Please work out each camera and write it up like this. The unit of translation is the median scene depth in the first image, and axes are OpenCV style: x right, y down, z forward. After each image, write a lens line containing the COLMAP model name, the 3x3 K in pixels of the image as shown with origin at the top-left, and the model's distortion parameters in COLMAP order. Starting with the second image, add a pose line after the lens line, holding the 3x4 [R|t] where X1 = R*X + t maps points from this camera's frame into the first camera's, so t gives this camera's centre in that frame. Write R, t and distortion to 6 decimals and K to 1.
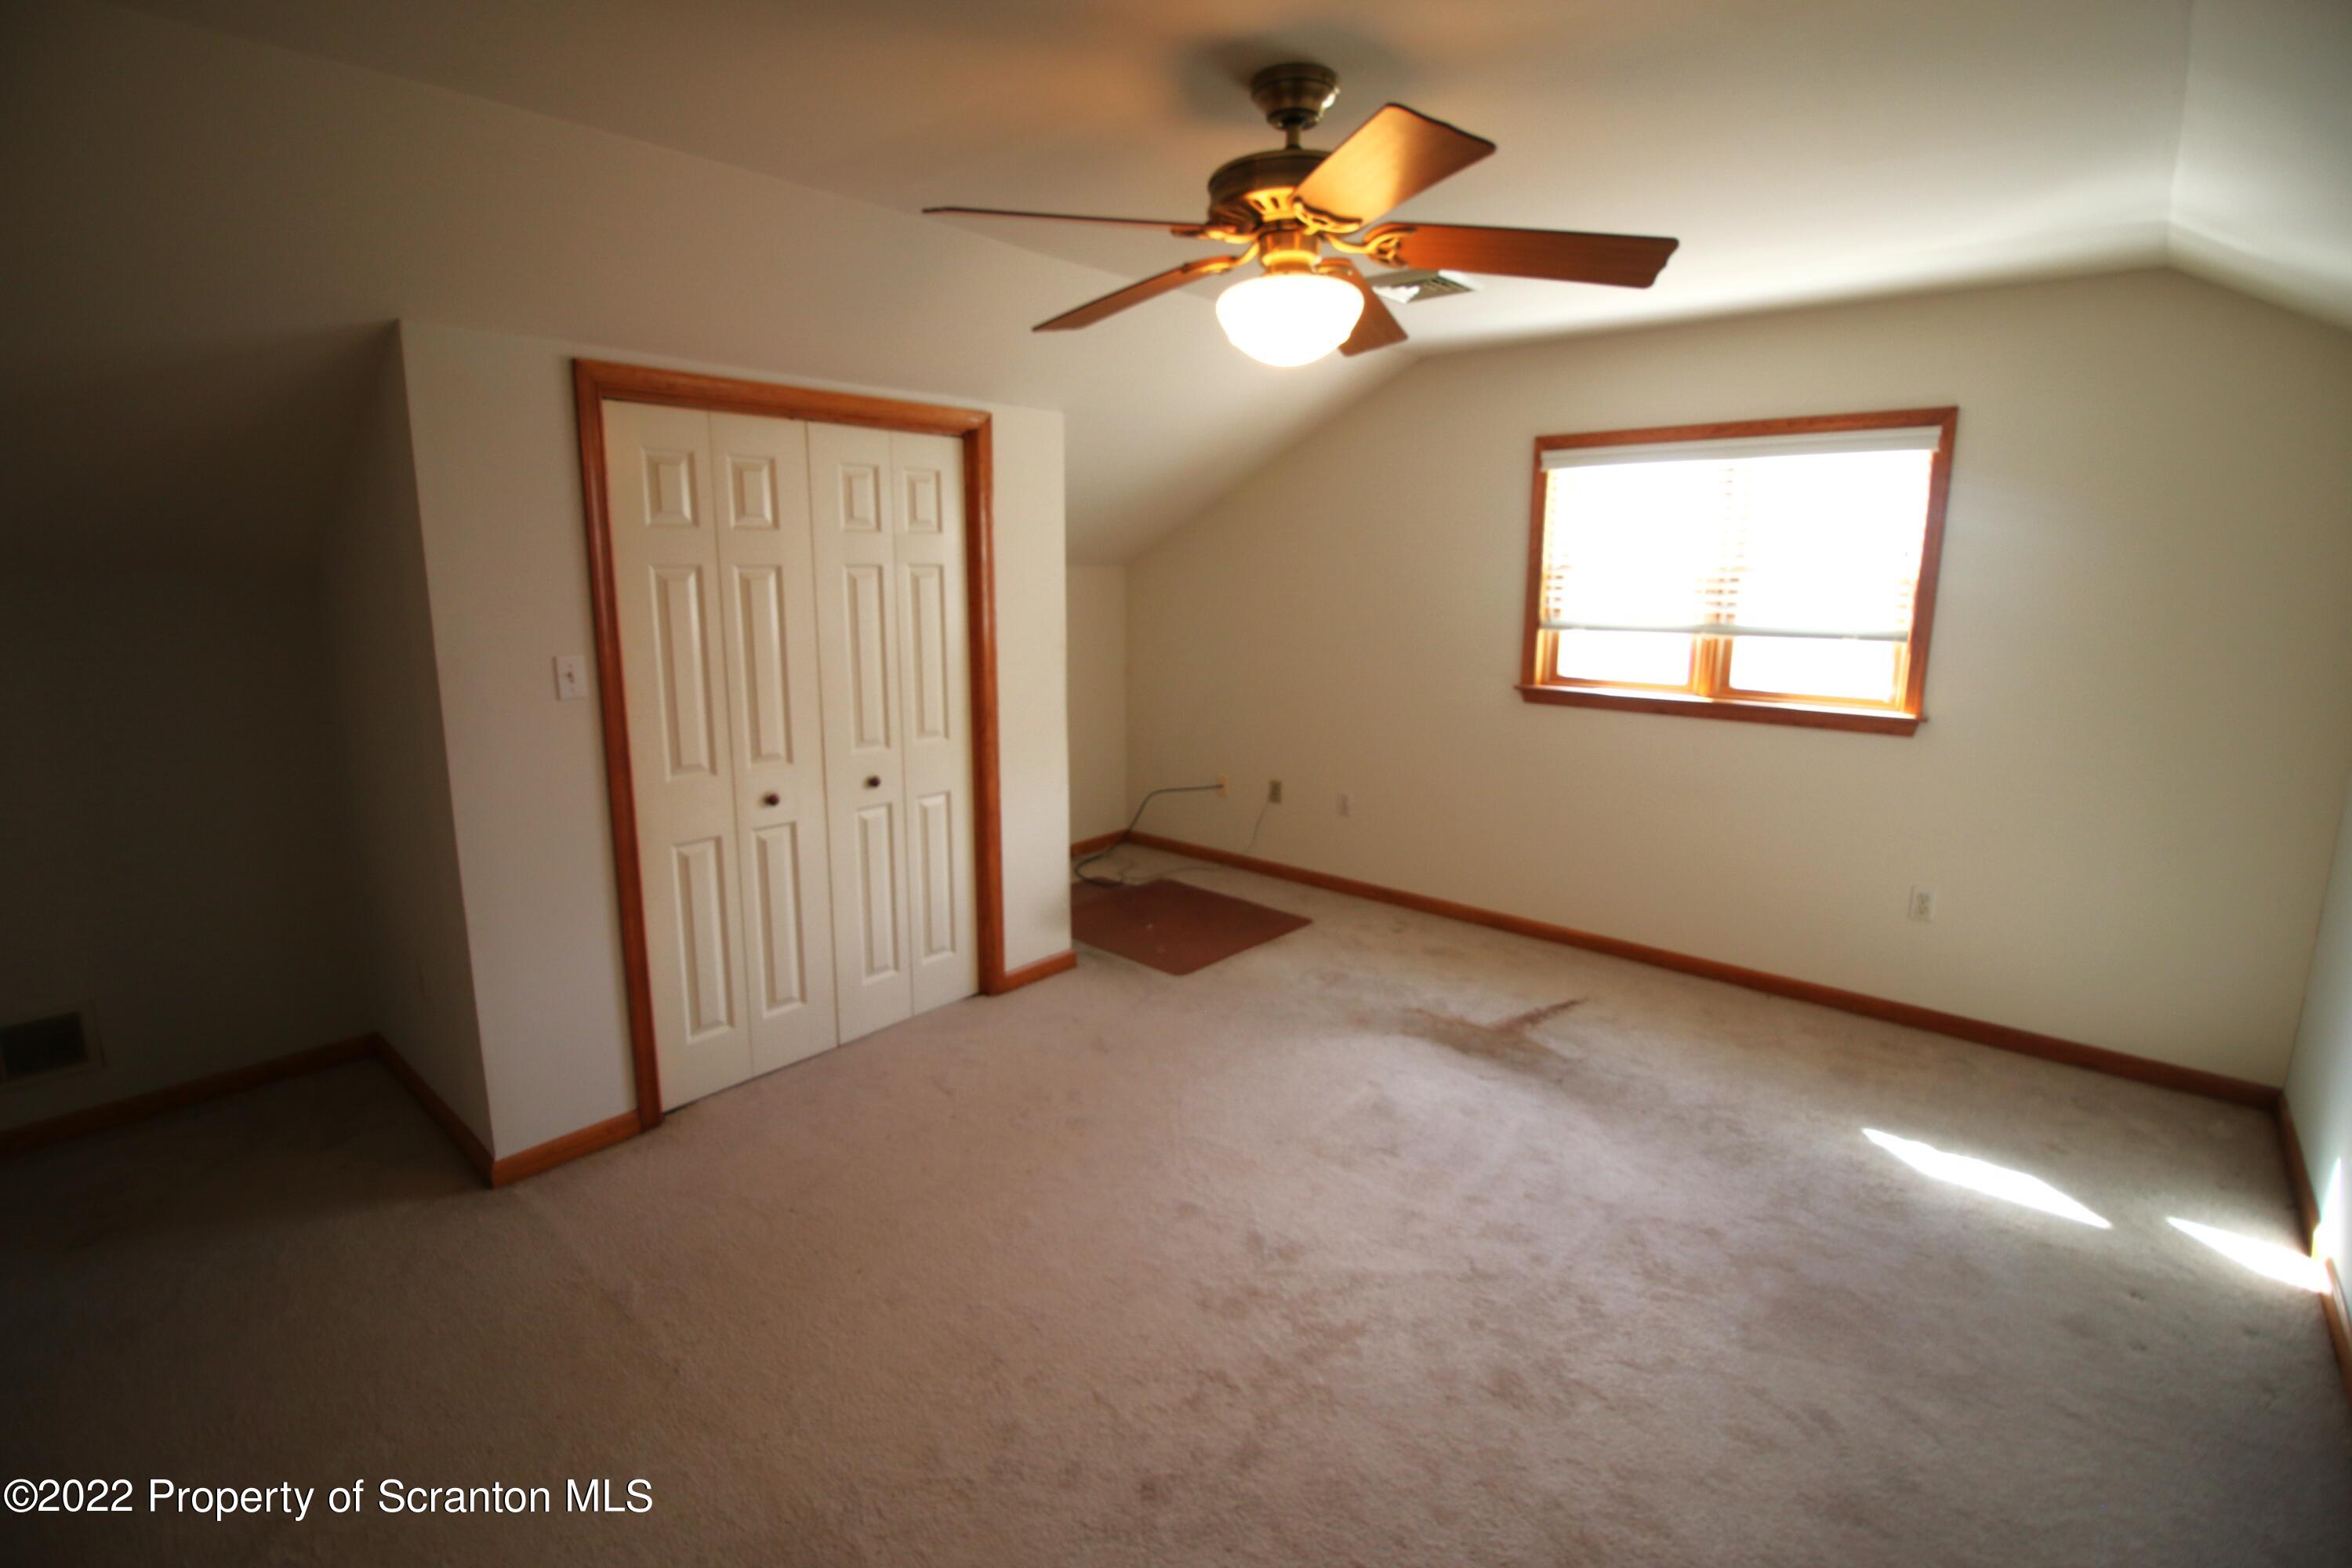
lens RADIAL K [[1075.6, 0, 1173.6], [0, 1075.6, 751.8], [0, 0, 1]] dist [0.001863, -0.013316]
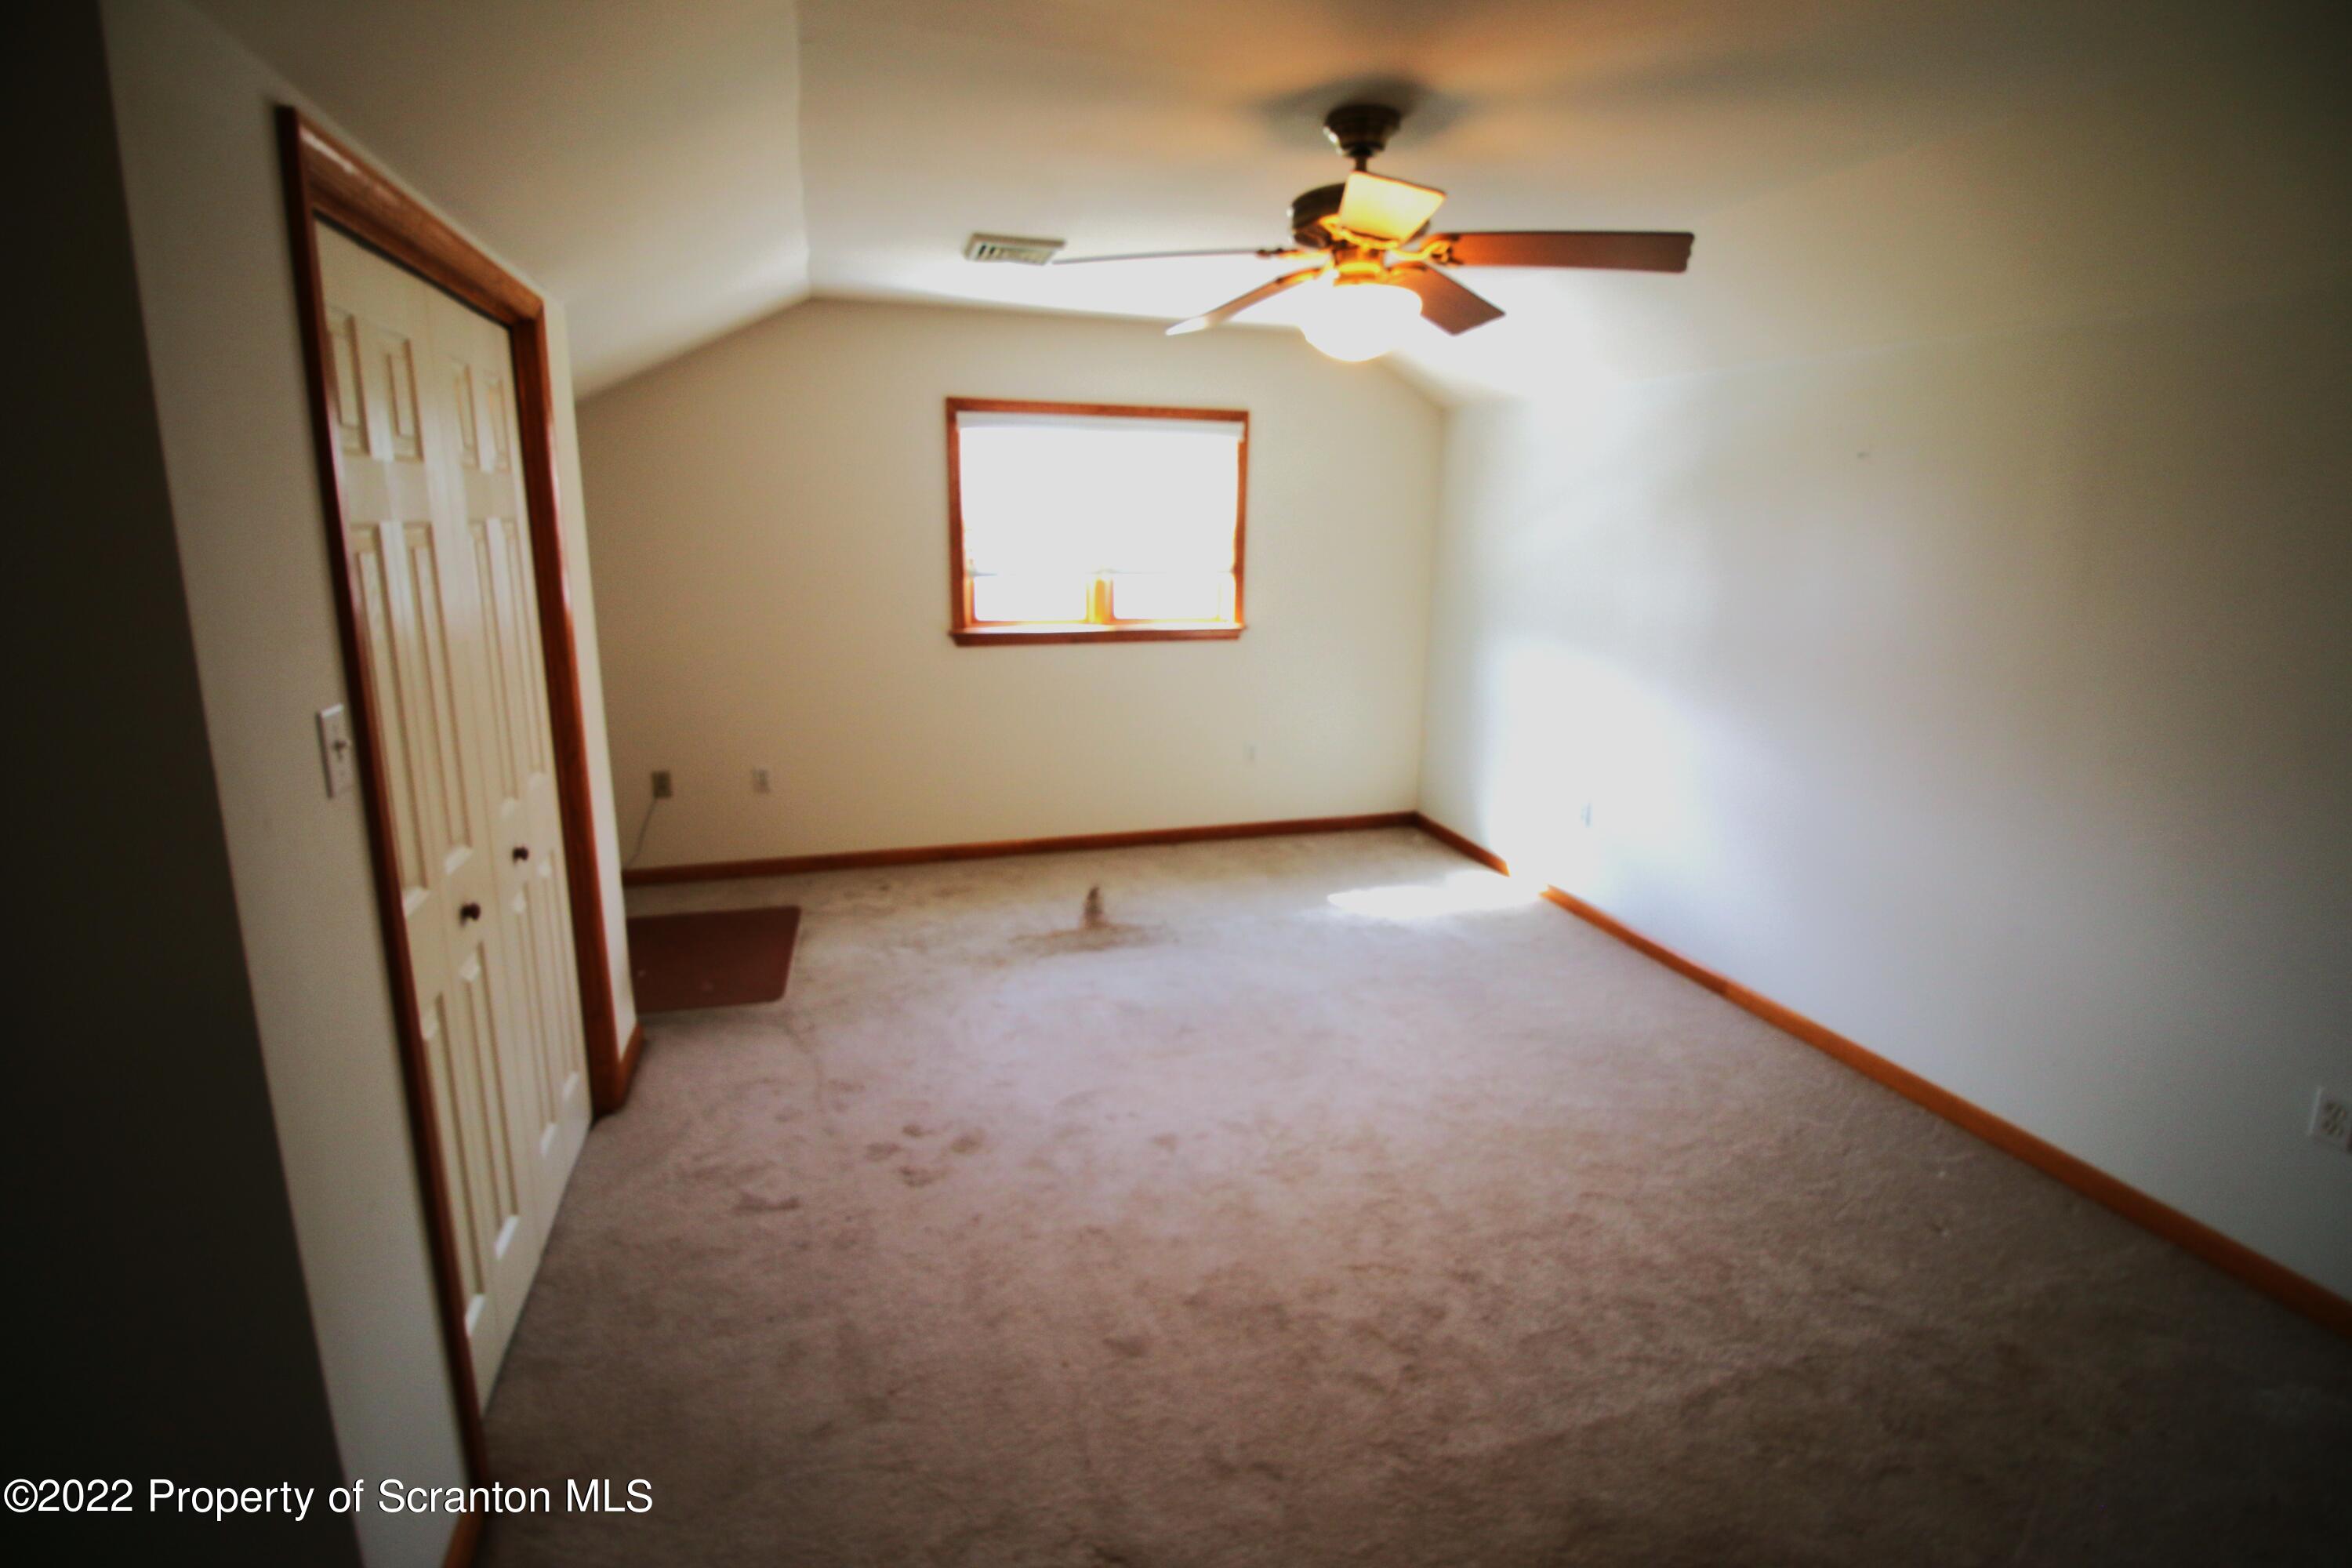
lens RADIAL K [[1075.6, 0, 1173.6], [0, 1075.6, 751.8], [0, 0, 1]] dist [0.001863, -0.013316]
pose [[0.521864, -0.182068, 0.833372, -0.562213], [0.134516, 0.982298, 0.130369, -0.063119], [-0.842356, 0.044067, 0.537116, 0.285611]]
